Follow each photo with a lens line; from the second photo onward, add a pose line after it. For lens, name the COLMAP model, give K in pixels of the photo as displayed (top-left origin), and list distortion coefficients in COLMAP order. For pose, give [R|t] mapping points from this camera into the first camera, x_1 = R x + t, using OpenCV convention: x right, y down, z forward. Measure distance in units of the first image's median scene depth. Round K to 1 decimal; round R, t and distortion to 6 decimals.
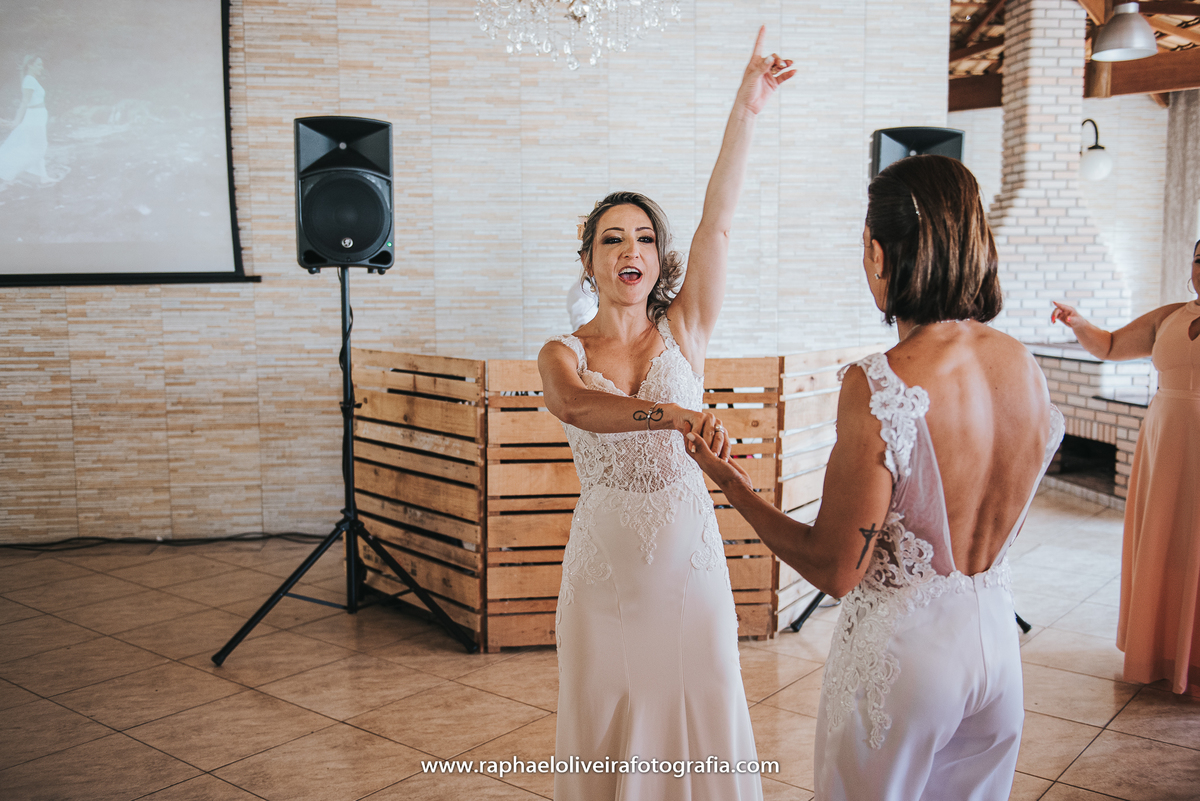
lens RADIAL K [[1153.3, 0, 600.0], [0, 1153.3, 400.5], [0, 0, 1]] dist [0.023693, -0.012988]
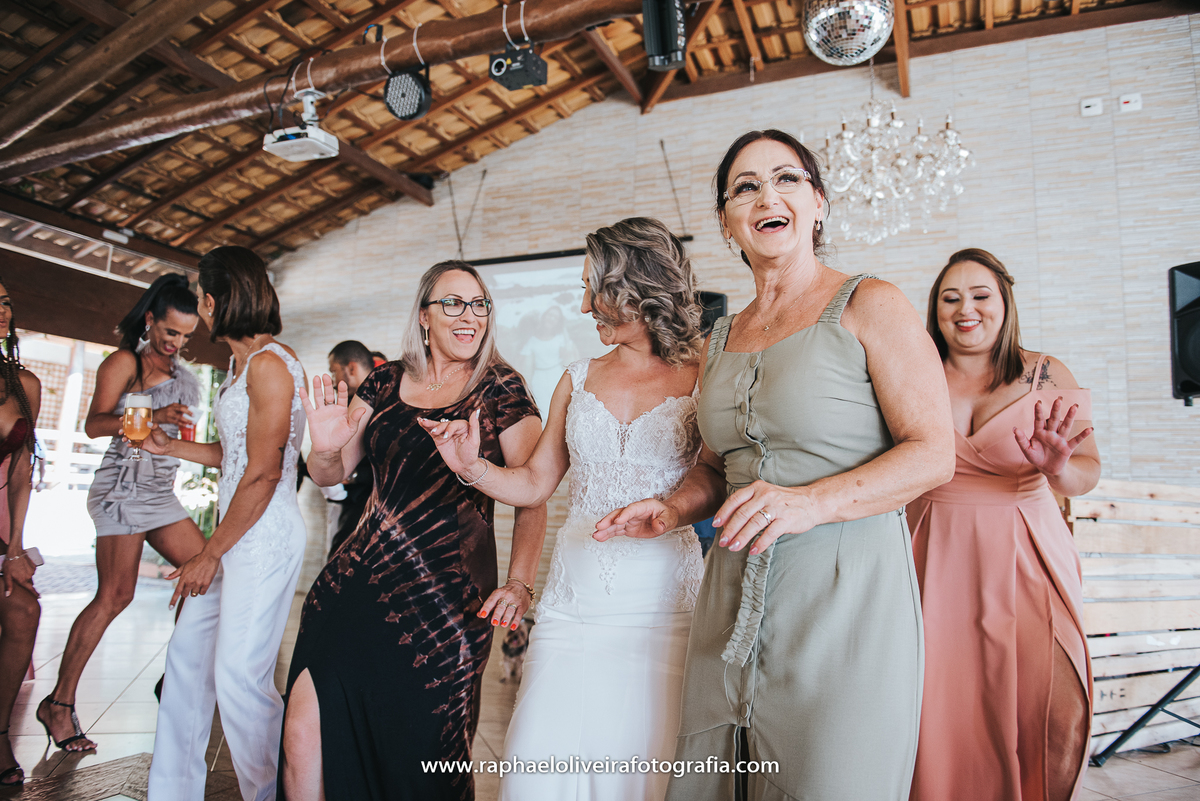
lens RADIAL K [[812.2, 0, 600.0], [0, 812.2, 400.5], [0, 0, 1]] dist [-0.052856, -0.000987]
pose [[0.853589, -0.026664, -0.520265, 0.122886], [-0.099814, 0.971815, -0.213571, 0.063211], [0.511296, 0.234231, 0.826869, 0.127563]]
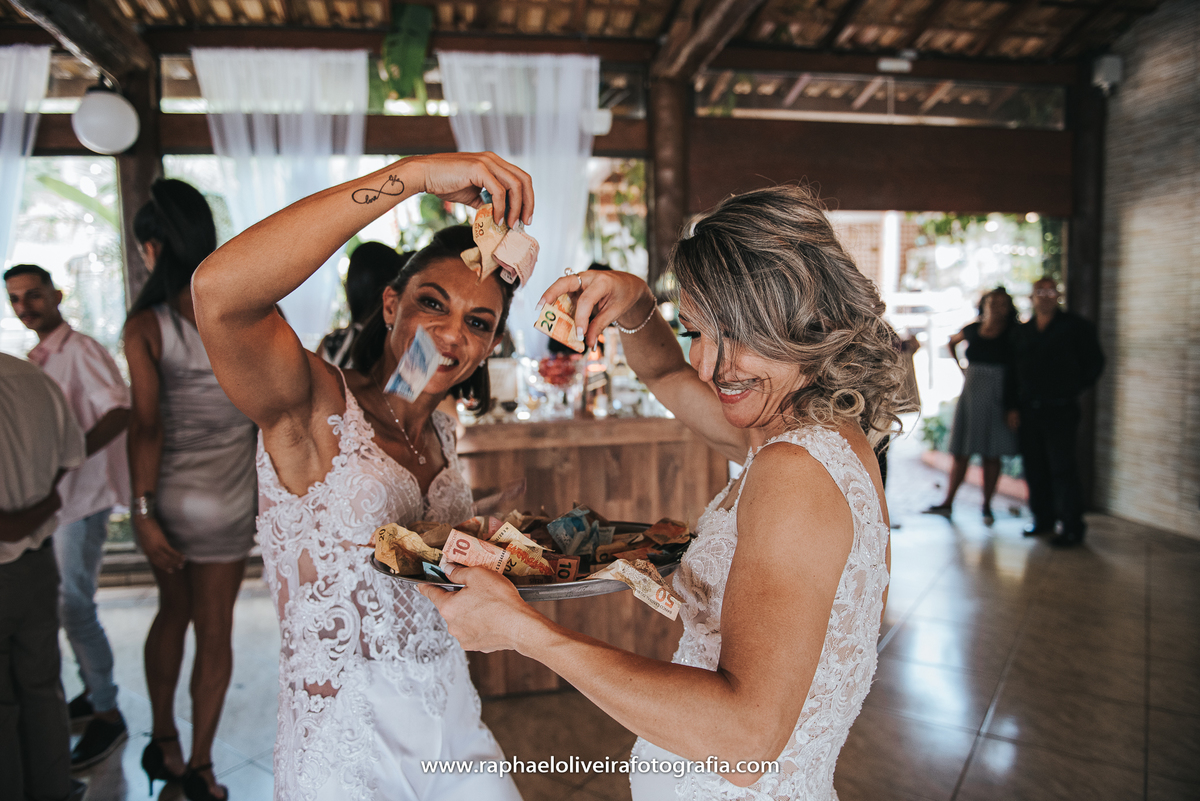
lens RADIAL K [[813.6, 0, 600.0], [0, 813.6, 400.5], [0, 0, 1]] dist [-0.048776, -0.004197]
pose [[0.070170, 0.100662, -0.992443, -0.169159], [-0.087910, 0.991649, 0.094366, -0.028723], [0.993654, 0.080624, 0.078433, 0.296378]]
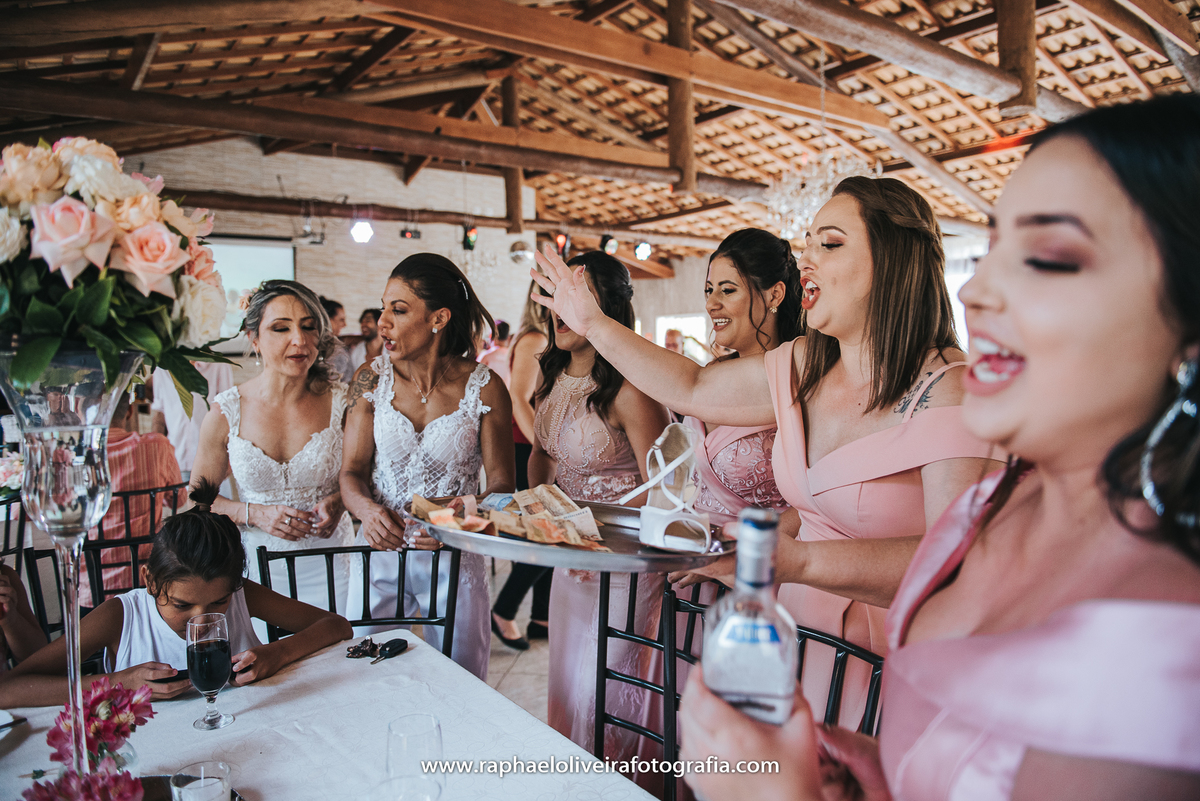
lens RADIAL K [[889.4, 0, 600.0], [0, 889.4, 400.5], [0, 0, 1]] dist [0.008251, 0.000243]
pose [[0.862705, -0.037816, 0.504291, -0.733497], [0.068092, 0.996806, -0.041737, 0.125964], [-0.501102, 0.070345, 0.862525, -1.042029]]
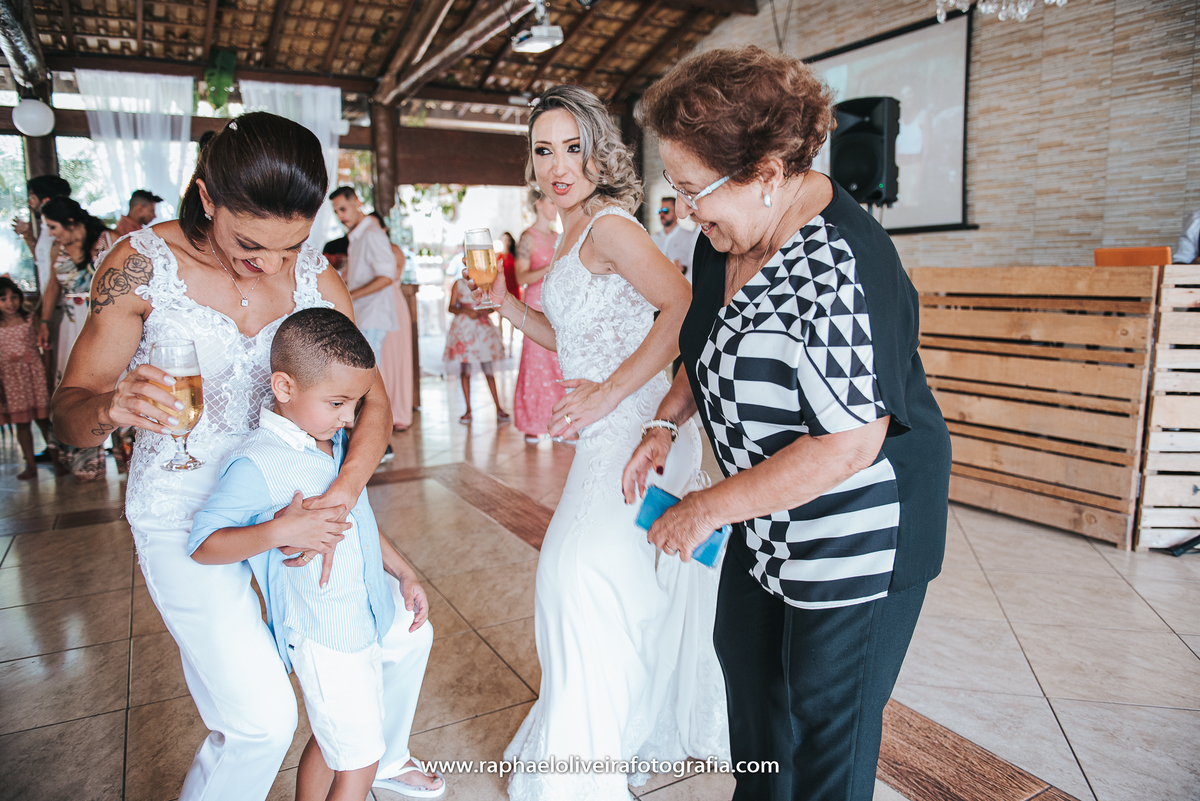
lens RADIAL K [[812.2, 0, 600.0], [0, 812.2, 400.5], [0, 0, 1]] dist [-0.052856, -0.000987]
pose [[0.390618, 0.140176, -0.909818, 0.421541], [-0.086648, 0.989549, 0.115259, 0.027384], [0.916466, 0.033812, 0.398682, 0.216892]]
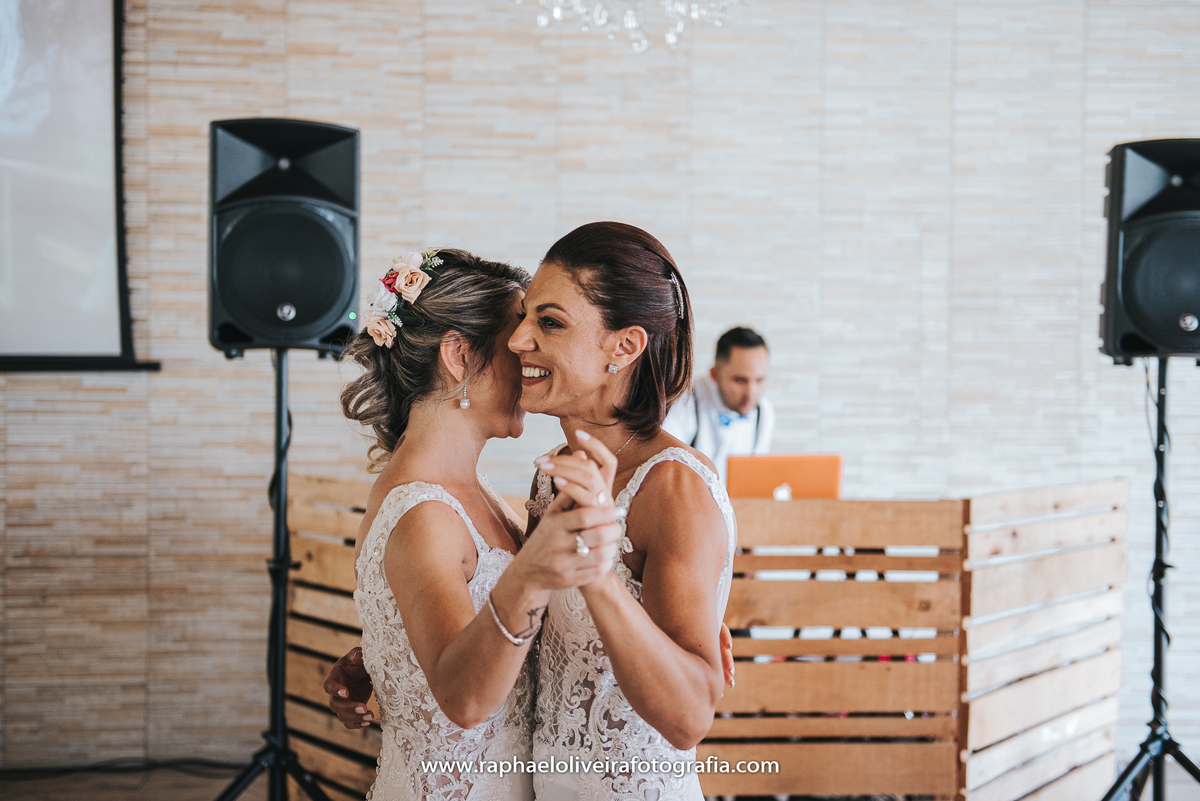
lens RADIAL K [[1670.7, 0, 600.0], [0, 1670.7, 400.5], [0, 0, 1]] dist [0.130839, 0.007077]
pose [[0.999118, 0.012105, -0.040204, -0.003974], [-0.015582, 0.996057, -0.087336, -0.005824], [0.038988, 0.087885, 0.995367, 0.054644]]
